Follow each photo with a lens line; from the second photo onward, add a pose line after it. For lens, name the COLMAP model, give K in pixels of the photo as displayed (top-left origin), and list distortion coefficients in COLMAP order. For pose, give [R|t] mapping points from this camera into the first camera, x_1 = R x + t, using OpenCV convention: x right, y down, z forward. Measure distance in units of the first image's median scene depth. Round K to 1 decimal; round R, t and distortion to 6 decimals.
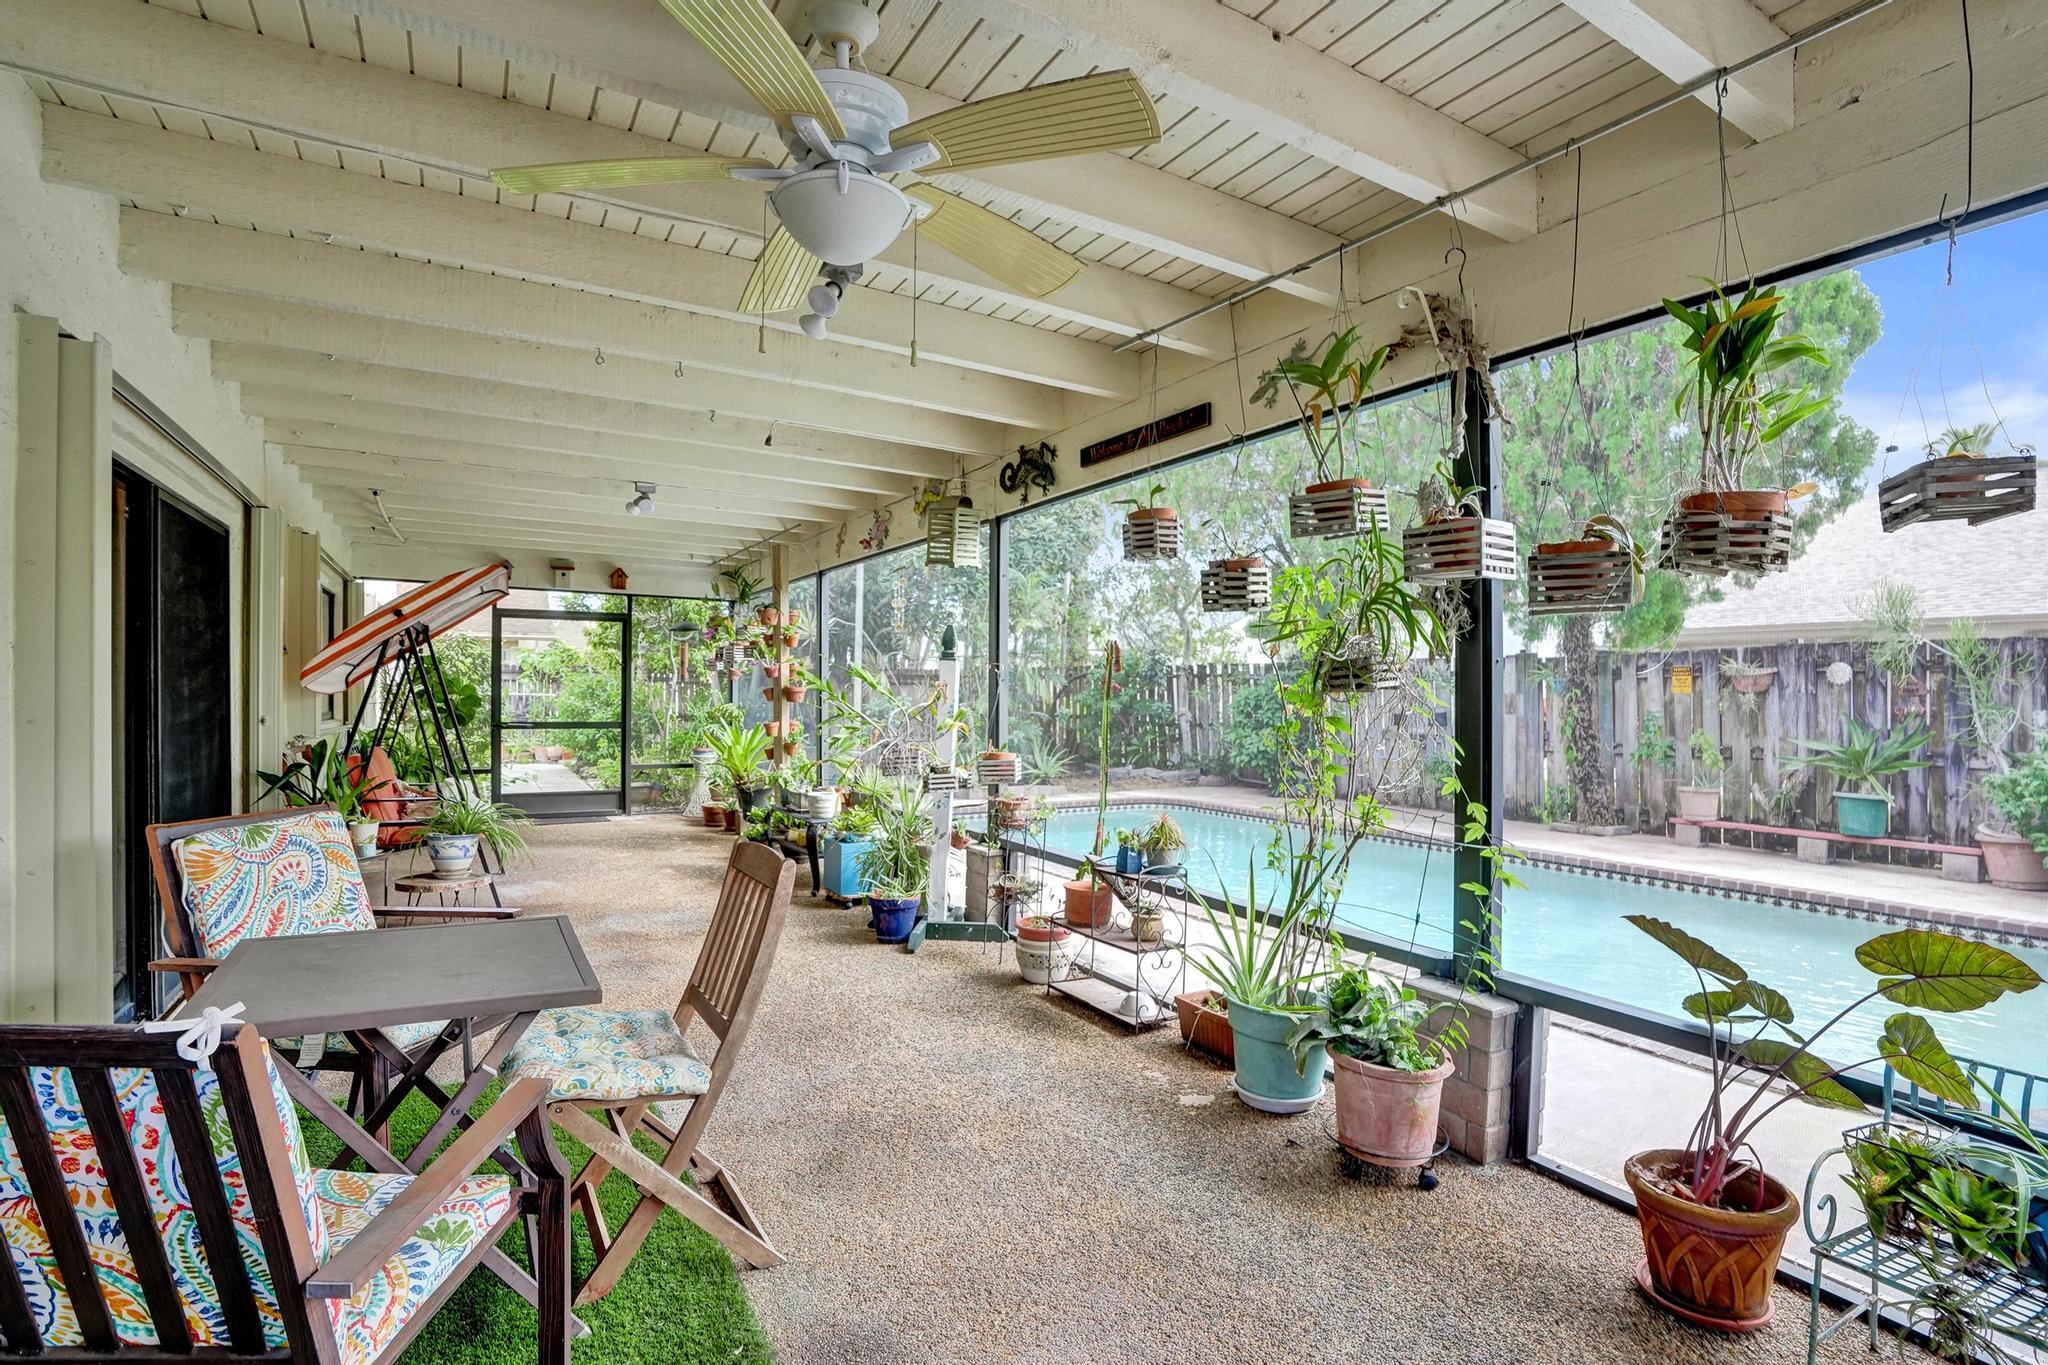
lens RADIAL K [[983.3, 0, 1035.8], [0, 983.3, 692.9], [0, 0, 1]] dist [-0.067667, 0.027648]
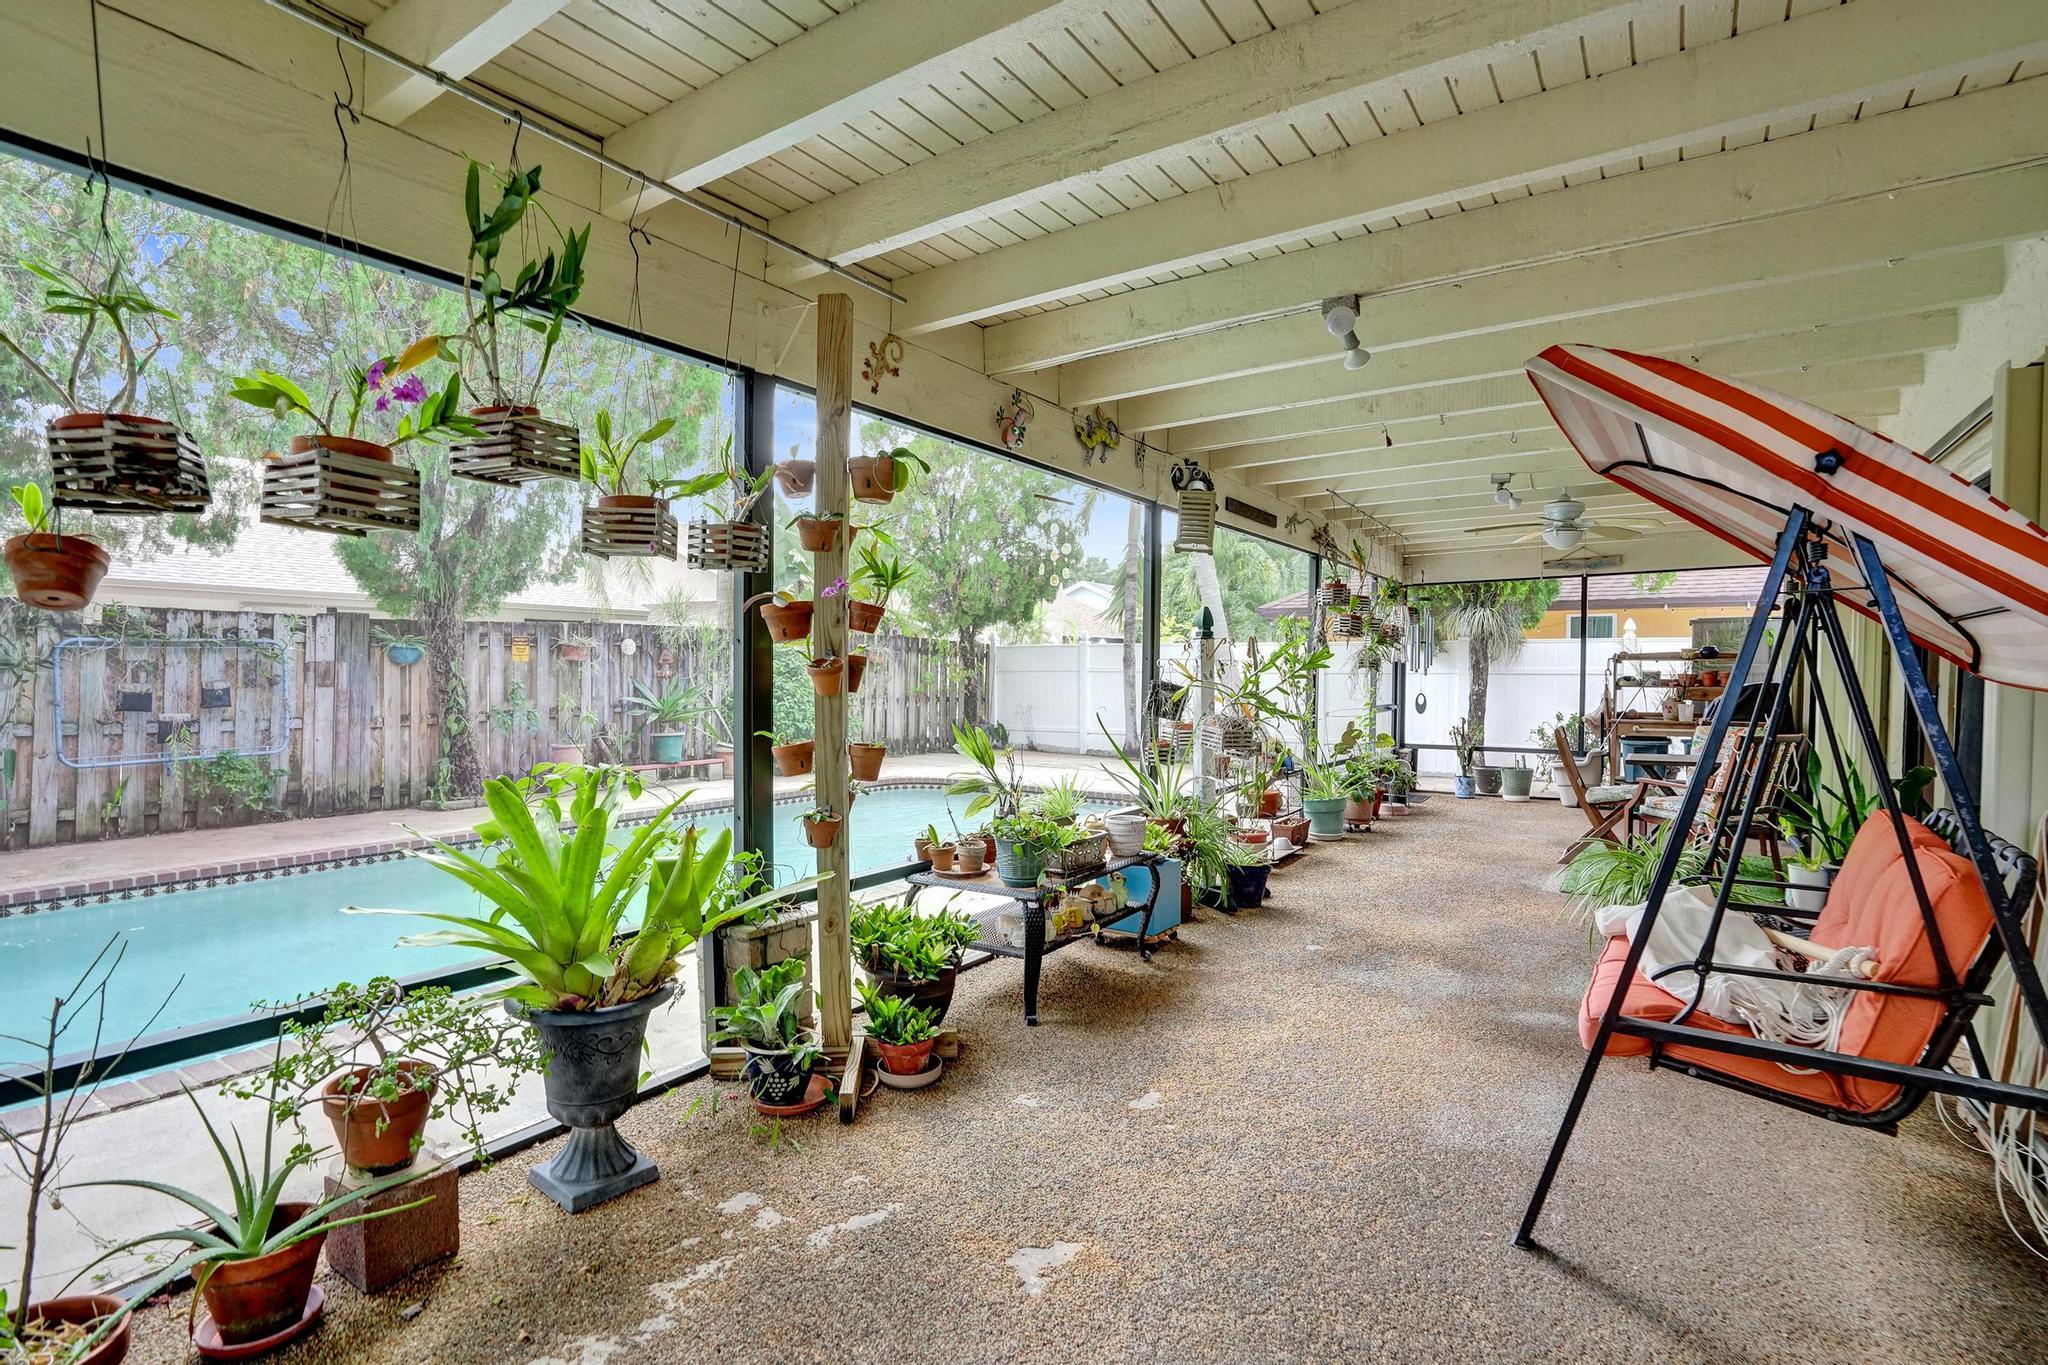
lens RADIAL K [[983.3, 0, 1035.8], [0, 983.3, 692.9], [0, 0, 1]] dist [-0.067667, 0.027648]
pose [[-0.433000, -0.035083, 0.900711, -0.555913], [-0.010268, 0.999369, 0.033989, -0.006873], [-0.901335, 0.005468, -0.433087, 0.934610]]
